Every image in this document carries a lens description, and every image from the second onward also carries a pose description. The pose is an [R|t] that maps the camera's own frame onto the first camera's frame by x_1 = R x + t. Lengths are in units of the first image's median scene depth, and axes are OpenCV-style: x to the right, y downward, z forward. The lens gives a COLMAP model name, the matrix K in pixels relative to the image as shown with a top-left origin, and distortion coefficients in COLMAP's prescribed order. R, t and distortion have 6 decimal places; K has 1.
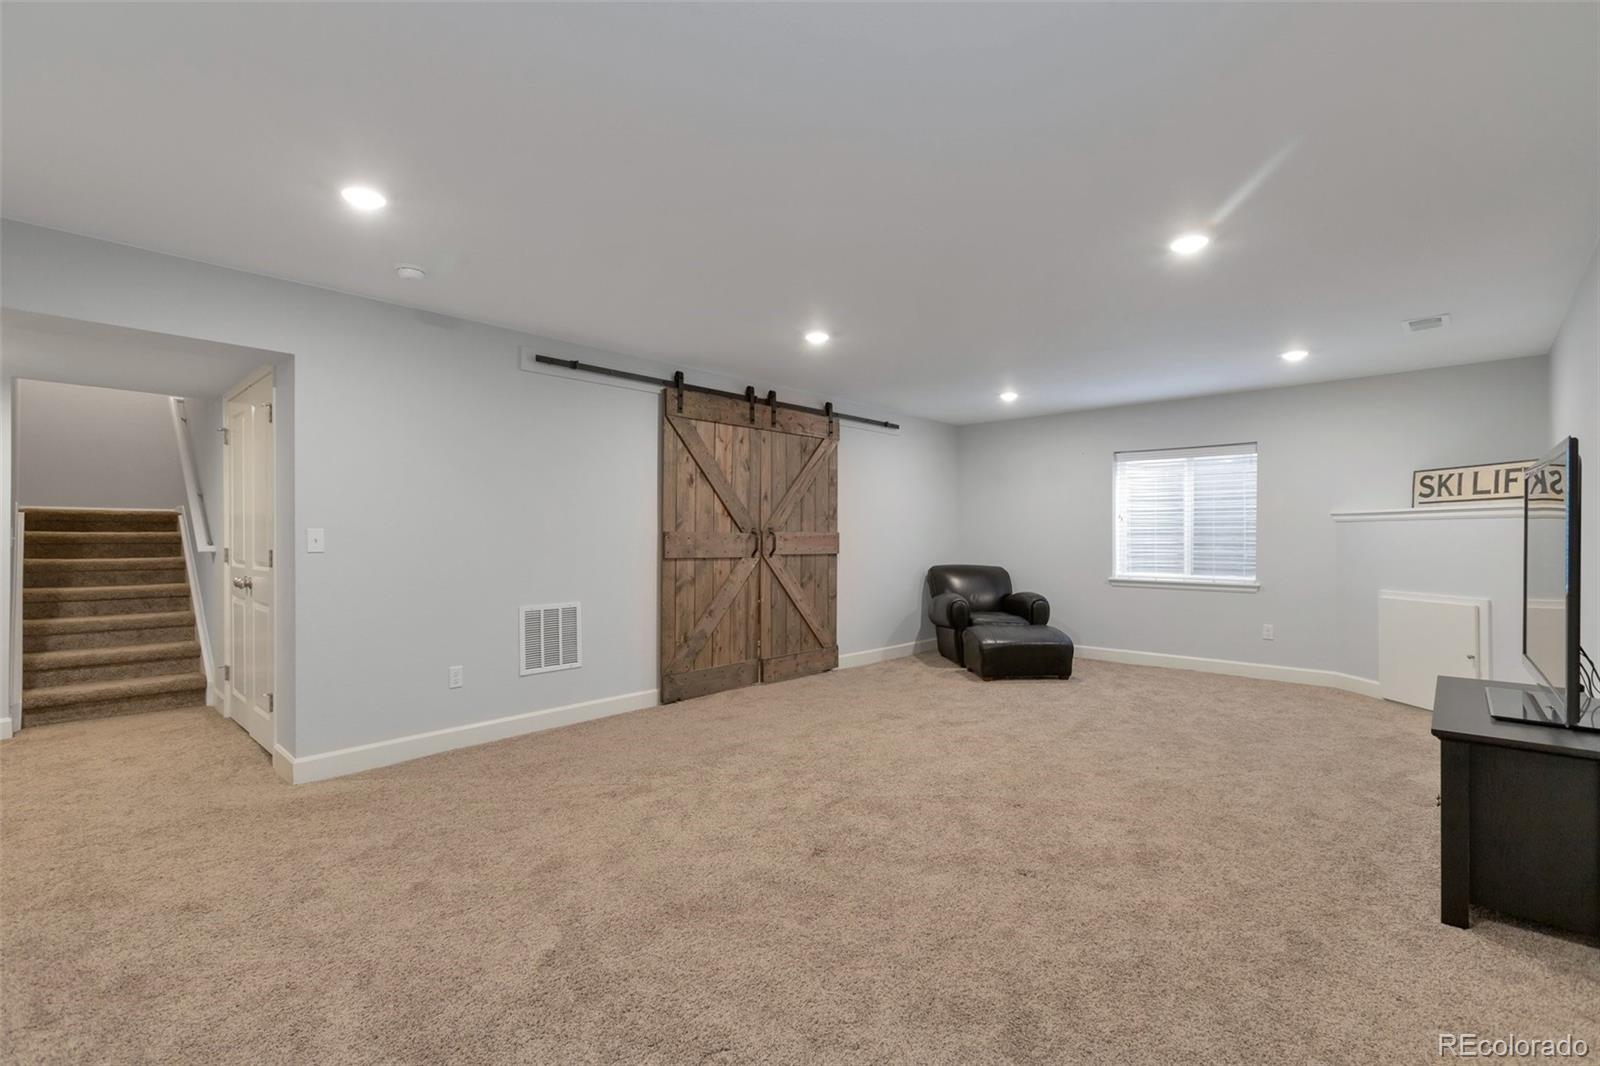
lens RADIAL K [[743.7, 0, 794.9], [0, 743.7, 545.5], [0, 0, 1]] dist [-0.002347, -0.000209]
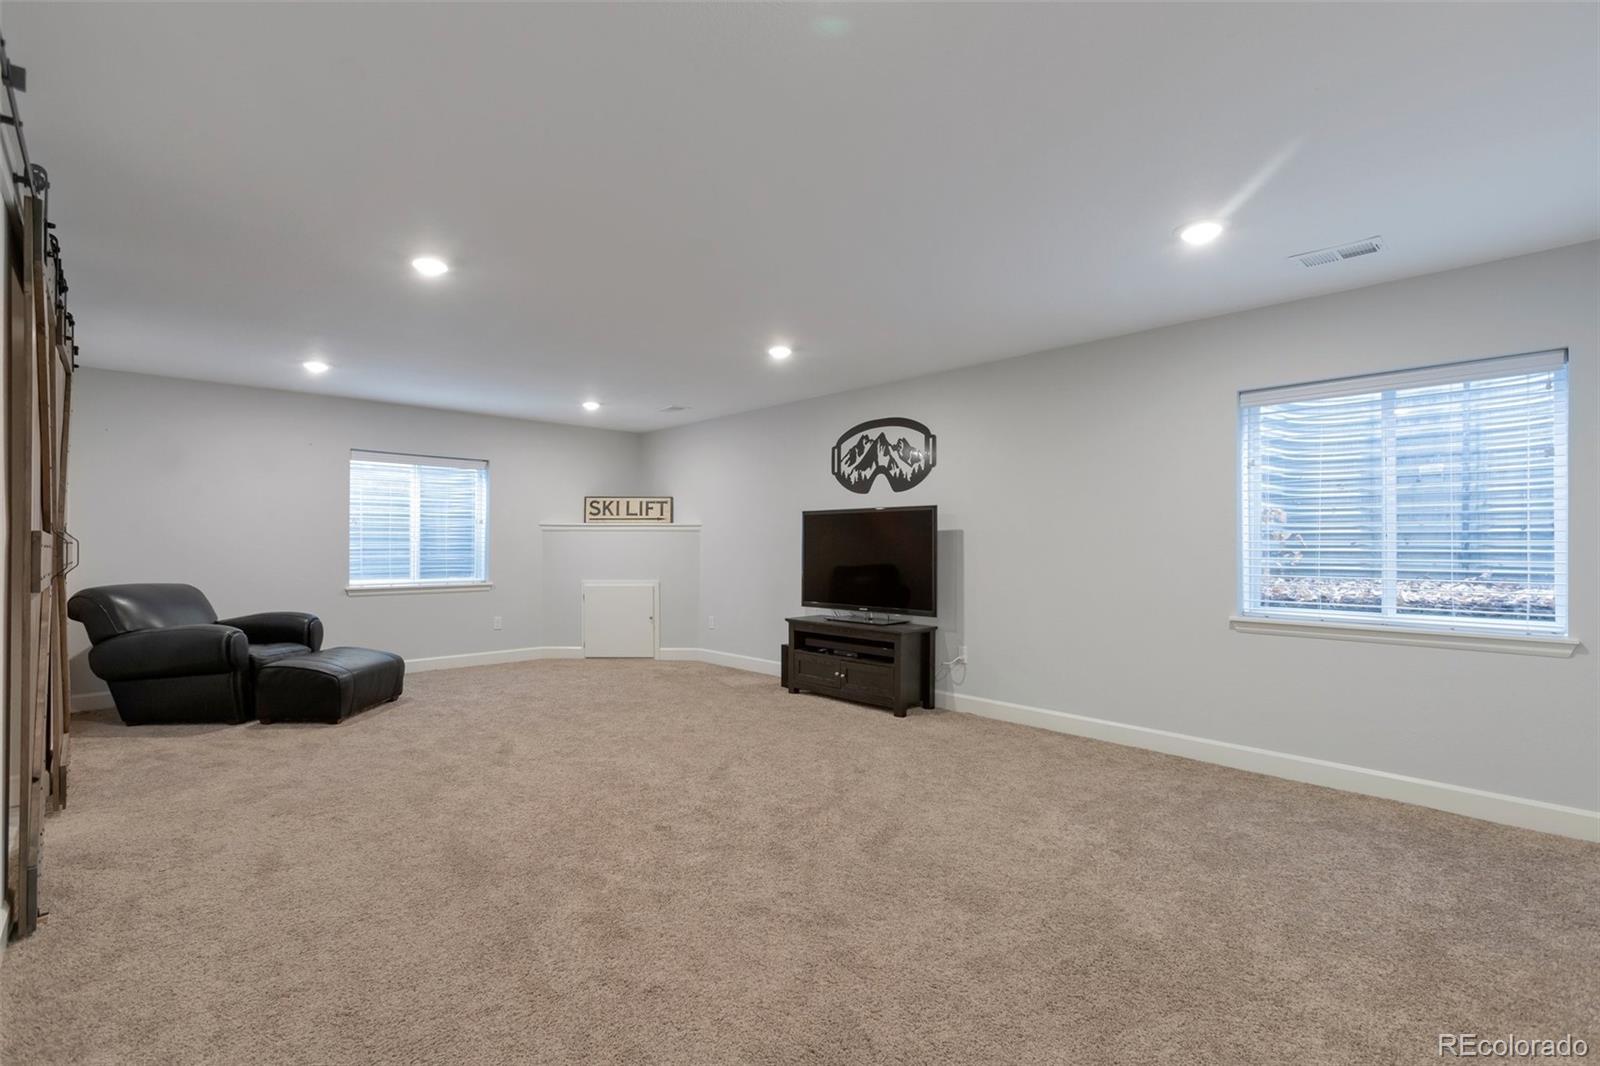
lens RADIAL K [[743.7, 0, 802.2], [0, 743.7, 535.4], [0, 0, 1]] dist [-0.002347, -0.000209]
pose [[0.050958, 0.009517, 0.998655, -0.541085], [0.008039, 0.999918, -0.009939, -0.007587], [-0.998668, 0.008535, 0.050877, 0.479995]]
